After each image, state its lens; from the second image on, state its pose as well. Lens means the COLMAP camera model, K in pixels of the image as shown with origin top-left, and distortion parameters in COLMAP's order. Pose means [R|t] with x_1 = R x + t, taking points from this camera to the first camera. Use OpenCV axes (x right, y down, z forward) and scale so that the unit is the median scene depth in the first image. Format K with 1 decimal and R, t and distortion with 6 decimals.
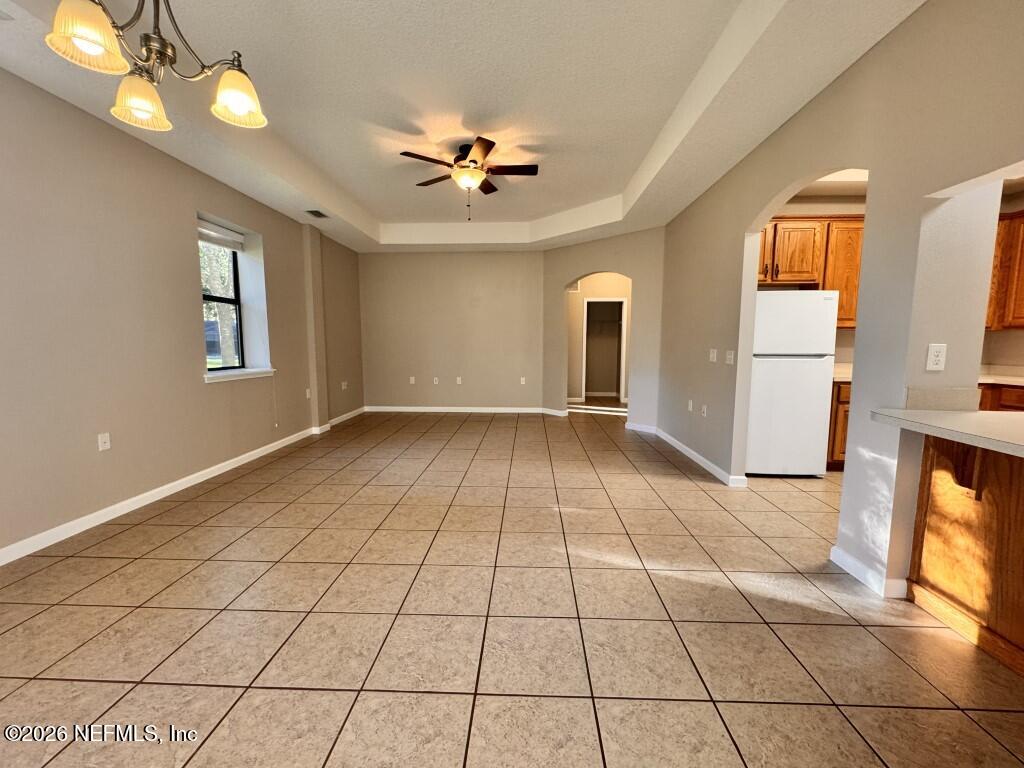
lens RADIAL K [[406.8, 0, 516.3], [0, 406.8, 381.2], [0, 0, 1]] dist [-0.008095, 0.000906]
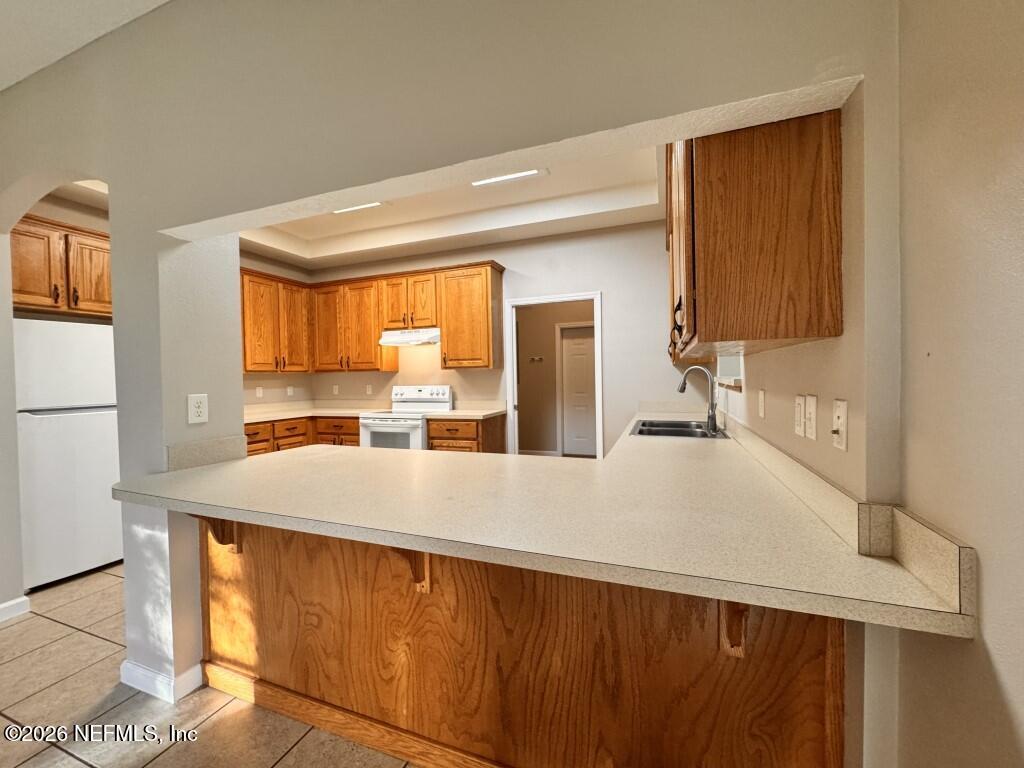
lens RADIAL K [[406.8, 0, 514.6], [0, 406.8, 385.2], [0, 0, 1]] dist [-0.008095, 0.000906]
pose [[0.304575, -0.029165, 0.952042, 0.350978], [0.111621, 0.993737, -0.005267, -0.024320], [-0.945925, 0.107872, 0.305923, 0.023706]]
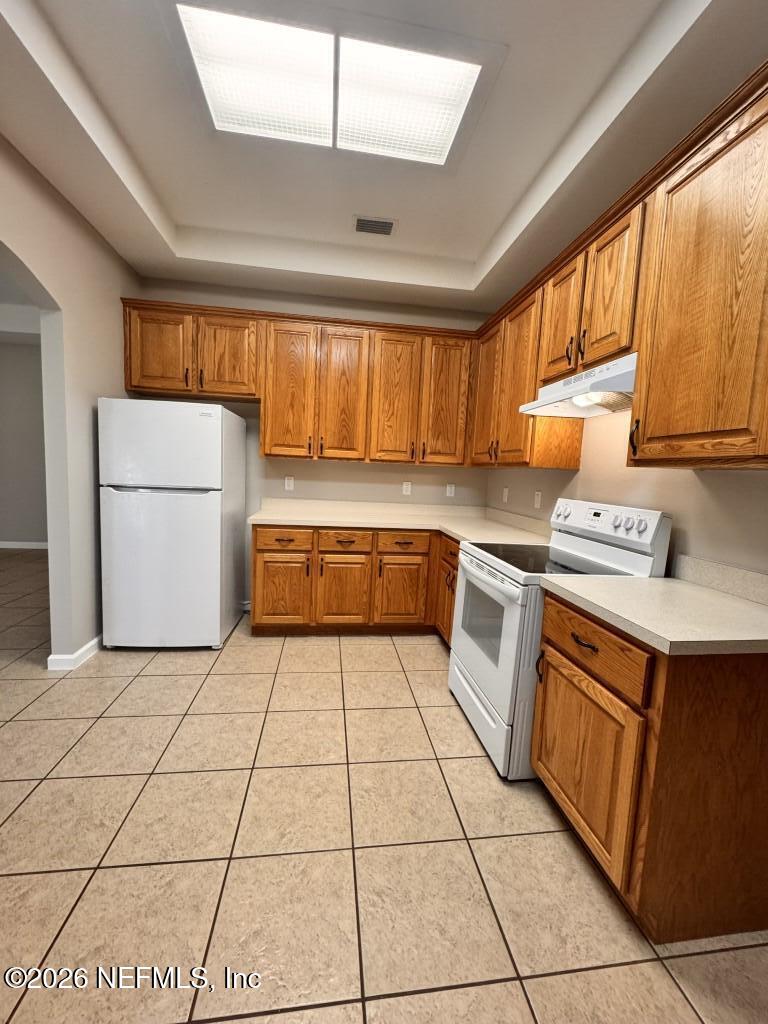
lens RADIAL K [[406.8, 0, 383.4], [0, 406.8, 513.2], [0, 0, 1]] dist [-0.008095, 0.000906]
pose [[0.982588, 0.022971, 0.184371, 1.742112], [-0.025307, 0.999626, 0.010323, -0.067229], [-0.184065, -0.014809, 0.982803, 0.357628]]
